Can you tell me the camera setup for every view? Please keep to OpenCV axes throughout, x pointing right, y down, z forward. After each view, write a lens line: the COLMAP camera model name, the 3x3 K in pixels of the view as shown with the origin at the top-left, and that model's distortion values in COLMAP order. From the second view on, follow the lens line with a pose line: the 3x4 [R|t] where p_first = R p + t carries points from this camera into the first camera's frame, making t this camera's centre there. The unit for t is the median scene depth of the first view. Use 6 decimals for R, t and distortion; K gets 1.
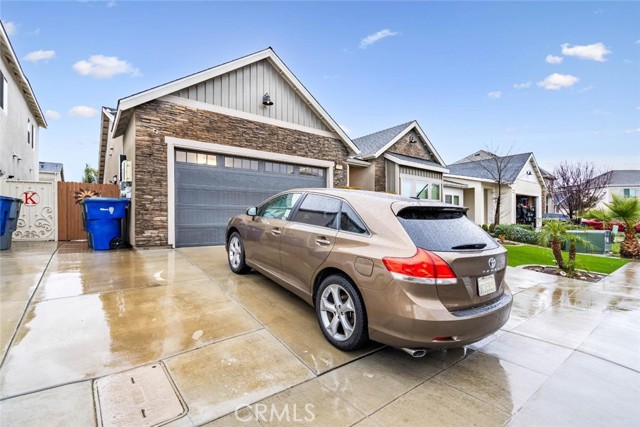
lens RADIAL K [[302.7, 0, 321.8], [0, 302.7, 211.4], [0, 0, 1]] dist [-0.007892, 0.003246]
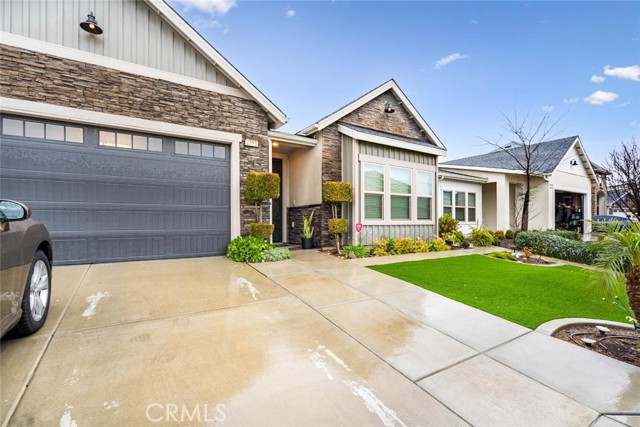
lens RADIAL K [[302.7, 0, 320.9], [0, 302.7, 216.4], [0, 0, 1]] dist [-0.007892, 0.003246]
pose [[0.995096, -0.006356, -0.098709, 0.237083], [0.006481, 0.999979, 0.000953, 0.008635], [0.098701, -0.001588, 0.995116, 0.335379]]
